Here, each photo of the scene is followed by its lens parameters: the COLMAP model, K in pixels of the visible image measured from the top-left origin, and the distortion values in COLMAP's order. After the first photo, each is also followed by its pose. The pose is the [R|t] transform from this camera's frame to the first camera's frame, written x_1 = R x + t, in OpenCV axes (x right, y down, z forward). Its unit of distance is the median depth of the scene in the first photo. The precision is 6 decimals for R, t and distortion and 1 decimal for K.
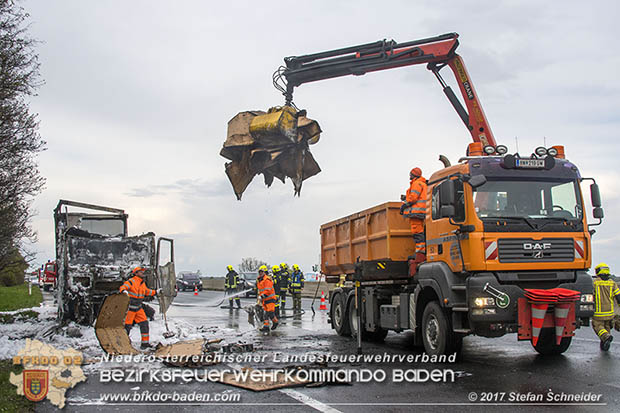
lens RADIAL K [[789.5, 0, 310.0], [0, 789.5, 206.5], [0, 0, 1]] dist [-0.095787, -0.036361]
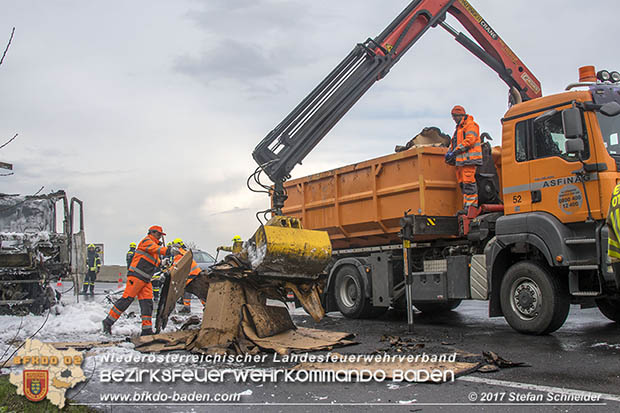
lens RADIAL K [[789.5, 0, 310.0], [0, 789.5, 206.5], [0, 0, 1]] dist [-0.095787, -0.036361]
pose [[0.954376, 0.008012, 0.298499, -0.210154], [-0.010642, 0.999918, 0.007187, 0.042785], [-0.298417, -0.010036, 0.954383, 0.207166]]
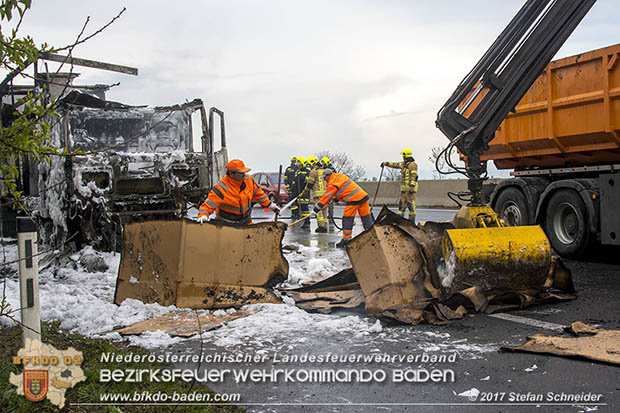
lens RADIAL K [[882.9, 0, 294.8], [0, 882.9, 207.6], [0, 0, 1]] dist [0.018050, -0.485186]
pose [[0.994345, -0.025276, 0.103149, -0.212135], [0.013095, 0.993034, 0.117101, 0.039354], [-0.105391, -0.115088, 0.987749, 0.305084]]
